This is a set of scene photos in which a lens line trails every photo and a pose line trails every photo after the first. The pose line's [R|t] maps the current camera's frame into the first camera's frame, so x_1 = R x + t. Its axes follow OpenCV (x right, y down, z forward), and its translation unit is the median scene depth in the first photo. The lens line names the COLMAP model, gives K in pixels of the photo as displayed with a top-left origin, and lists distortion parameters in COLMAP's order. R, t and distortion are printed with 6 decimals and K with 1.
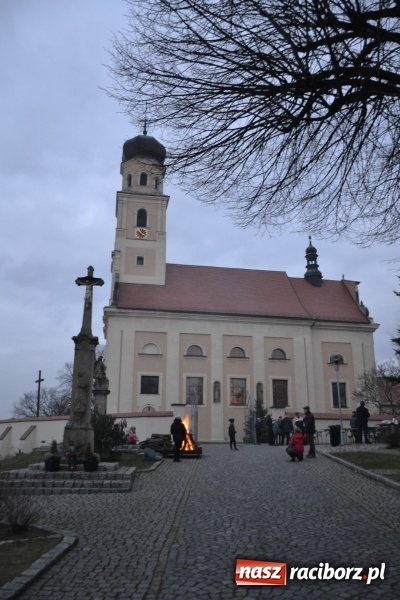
lens RADIAL K [[461.8, 0, 198.2], [0, 461.8, 302.5], [0, 0, 1]] dist [-0.045502, 0.006293]
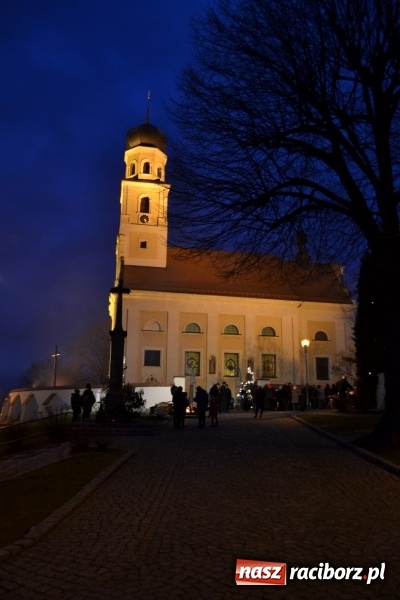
lens RADIAL K [[461.8, 0, 199.3], [0, 461.8, 306.1], [0, 0, 1]] dist [-0.045502, 0.006293]
pose [[0.999899, 0.011040, 0.008951, -0.002852], [-0.011651, 0.997387, 0.071304, -0.028890], [-0.008140, -0.071401, 0.997414, -0.110958]]
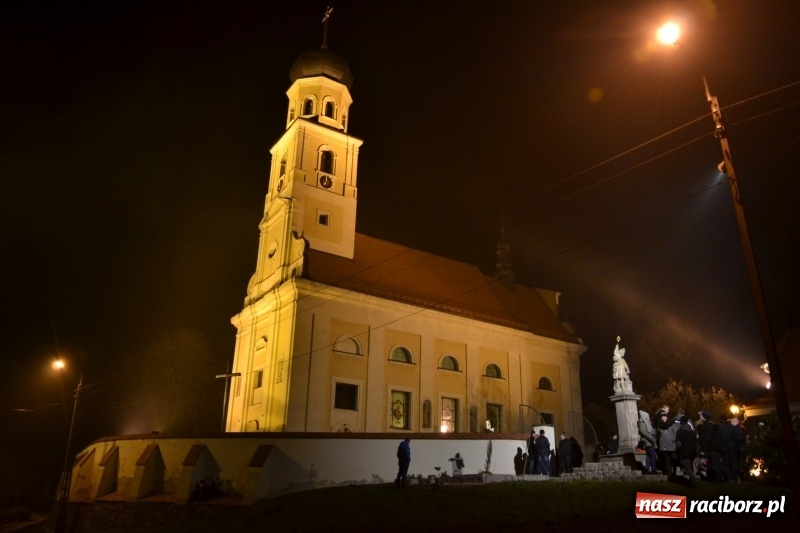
lens RADIAL K [[615.7, 0, 400.8], [0, 615.7, 262.4], [0, 0, 1]] dist [-0.045502, 0.006293]
pose [[0.921189, 0.162948, 0.353353, -0.390799], [-0.140511, 0.986122, -0.088437, 0.047746], [-0.362859, 0.031817, 0.931301, 0.090039]]
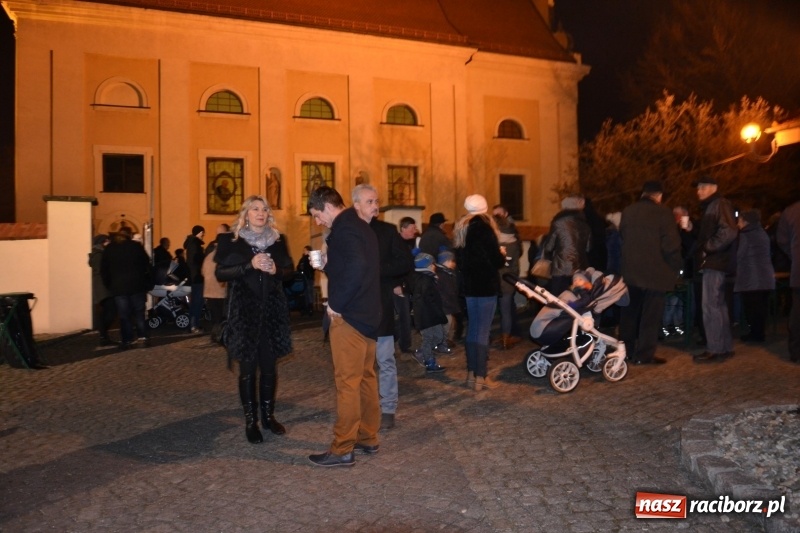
lens RADIAL K [[615.7, 0, 394.7], [0, 615.7, 263.5], [0, 0, 1]] dist [-0.045502, 0.006293]
pose [[0.986465, -0.017835, 0.162999, 0.060249], [-0.028723, 0.959901, 0.278863, 0.086935], [-0.161436, -0.279770, 0.946397, 0.352700]]
